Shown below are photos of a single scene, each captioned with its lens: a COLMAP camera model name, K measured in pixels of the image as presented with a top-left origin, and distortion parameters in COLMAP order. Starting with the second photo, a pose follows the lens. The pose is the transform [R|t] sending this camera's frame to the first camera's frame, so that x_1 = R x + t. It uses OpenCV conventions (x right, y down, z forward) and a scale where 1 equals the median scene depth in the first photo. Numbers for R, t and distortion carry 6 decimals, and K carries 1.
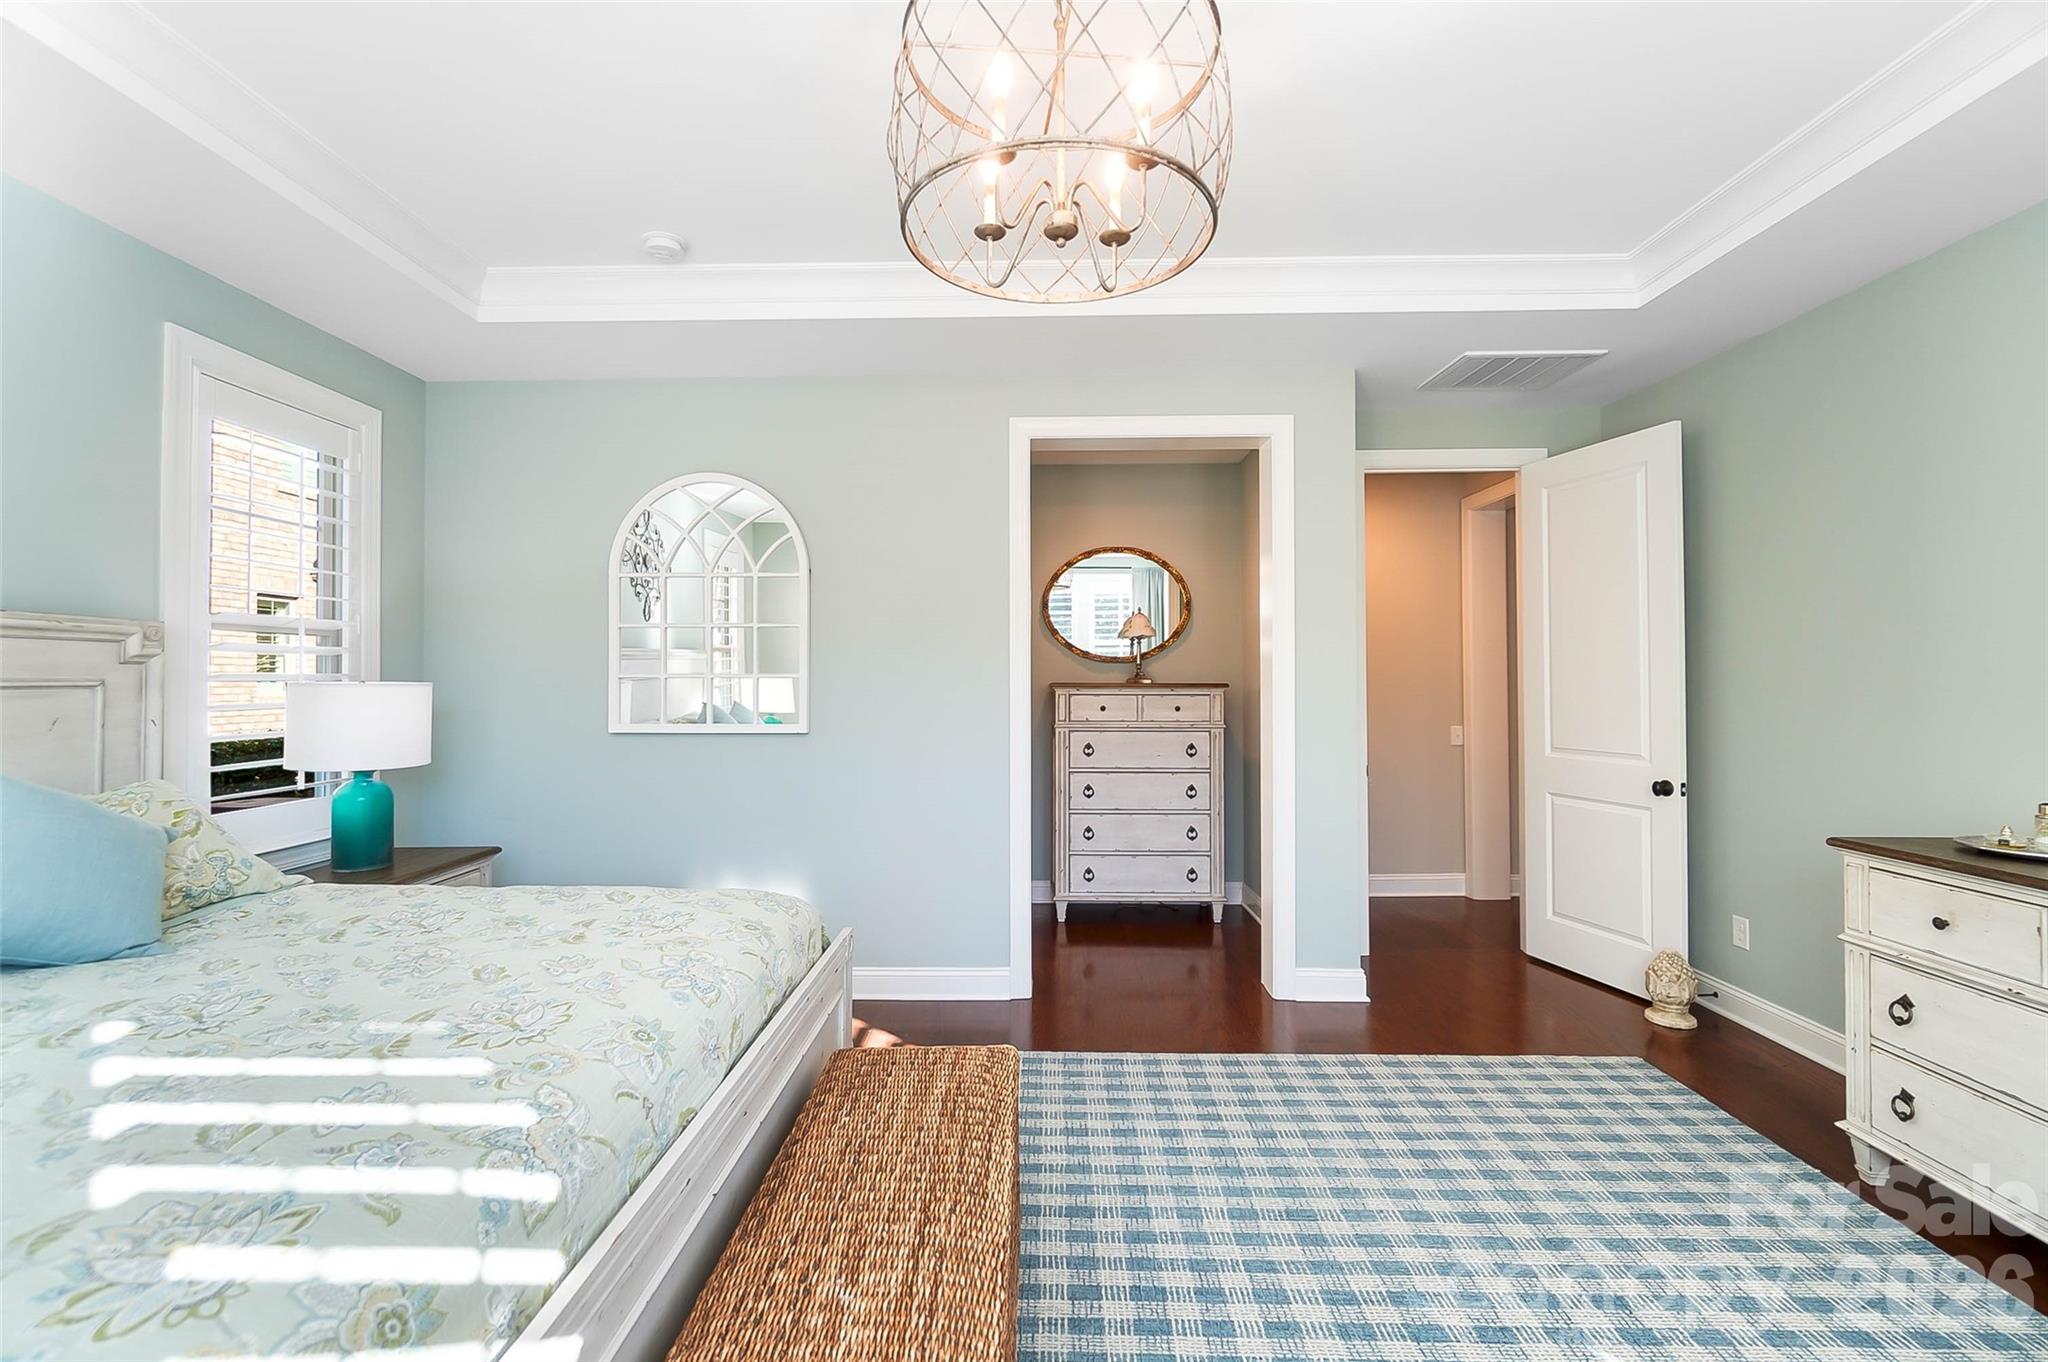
lens RADIAL K [[891.9, 0, 1030.9], [0, 891.9, 658.3], [0, 0, 1]] dist [-0.003703, -0.000087]
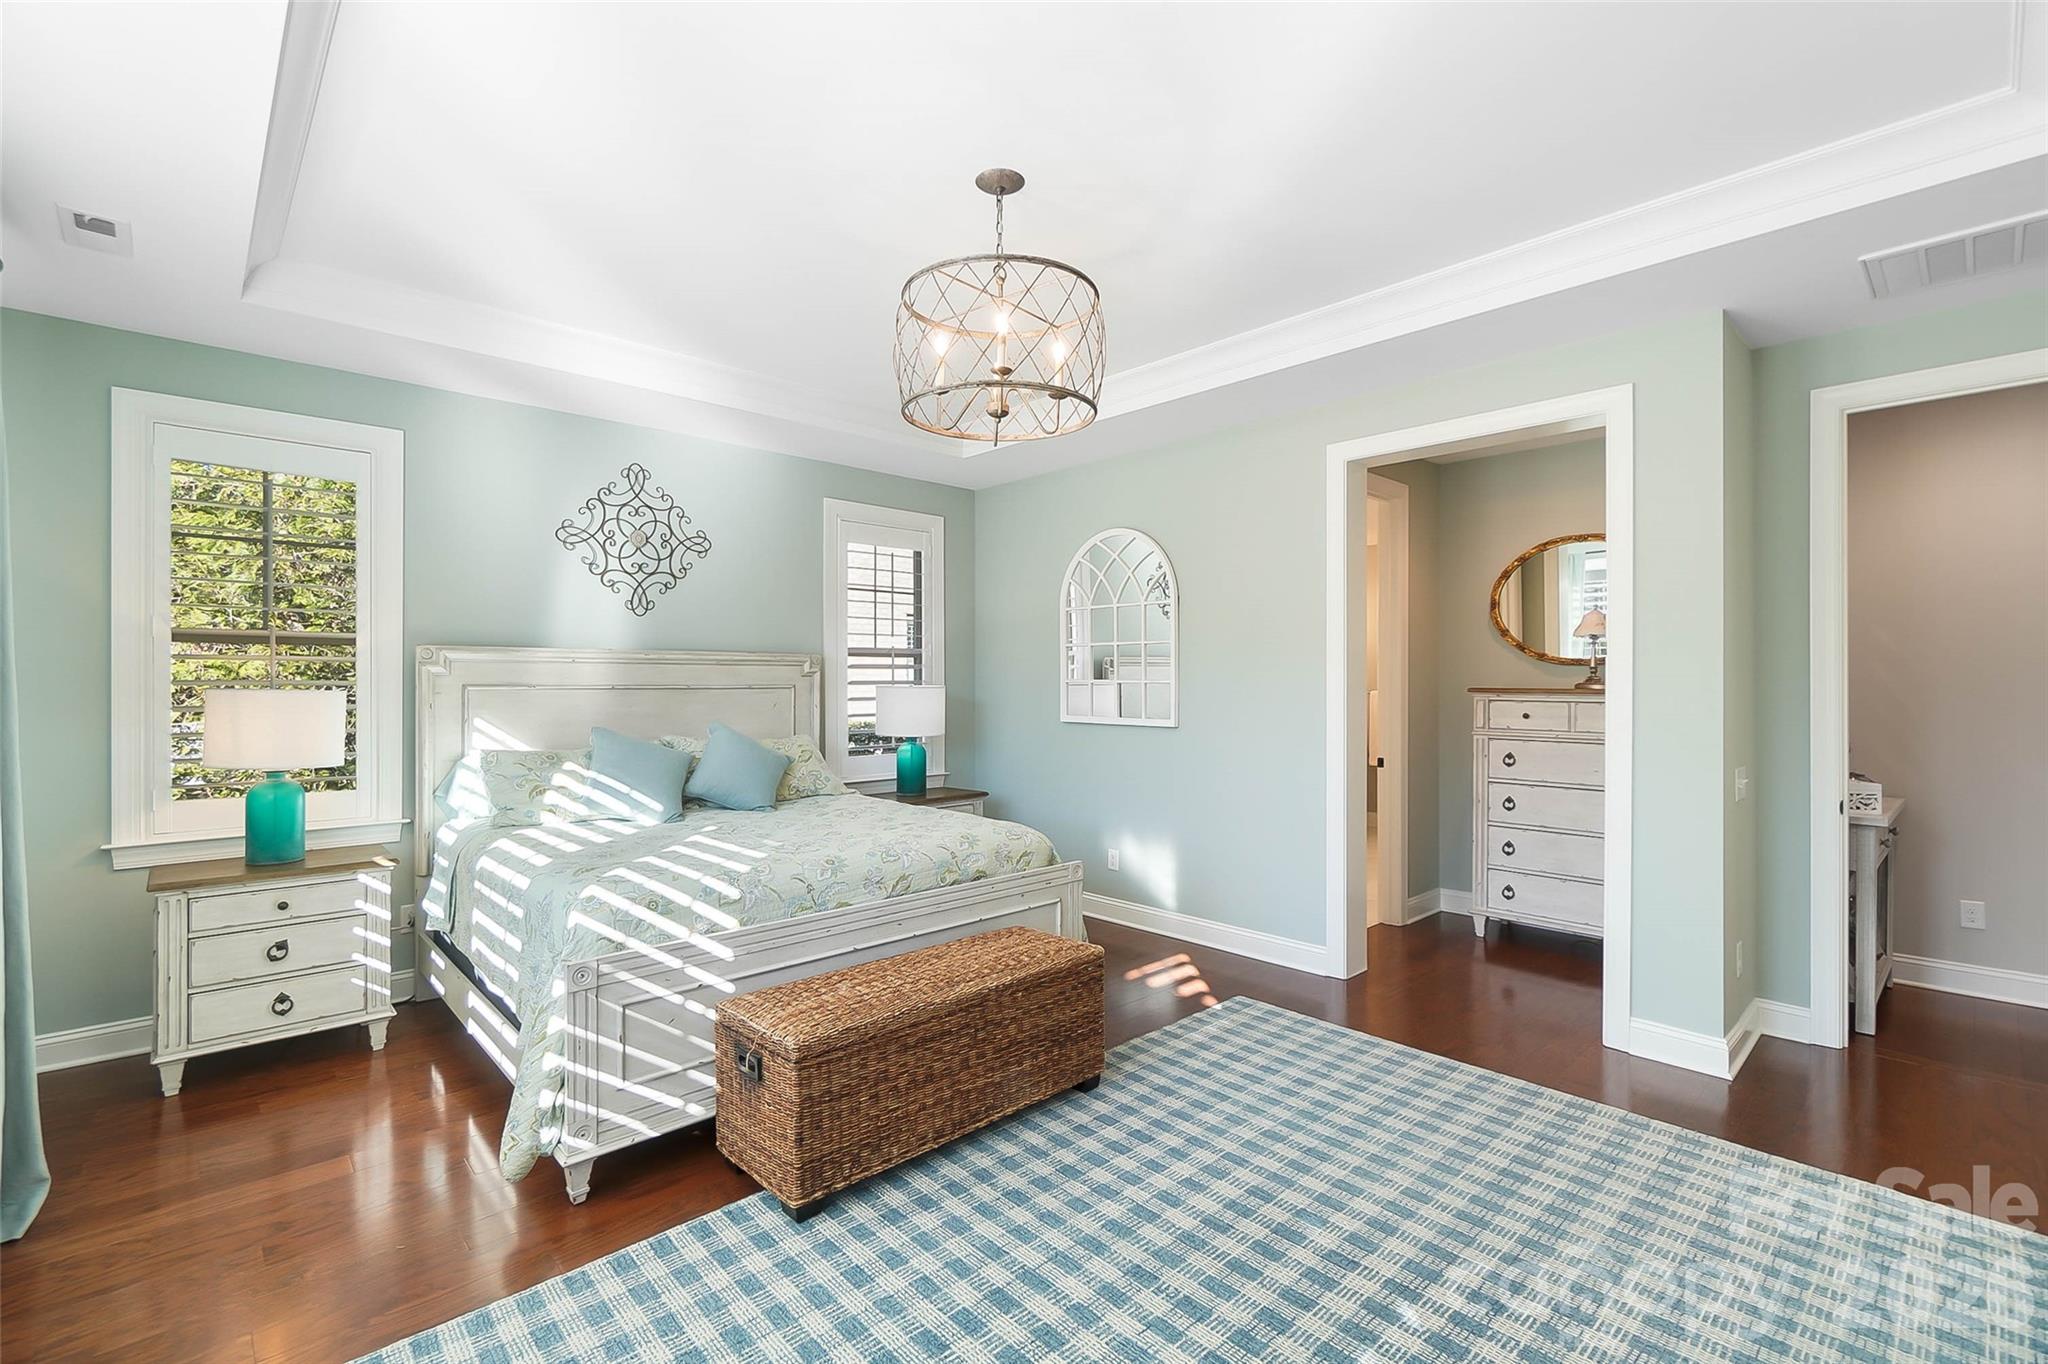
lens RADIAL K [[920.2, 0, 1013.9], [0, 920.2, 668.8], [0, 0, 1]] dist [-0.000823, -0.000095]
pose [[0.689123, -0.007757, -0.724603, 0.674588], [0.017407, 0.999831, 0.005850, -0.012971], [0.724435, -0.016645, 0.689142, -0.071653]]
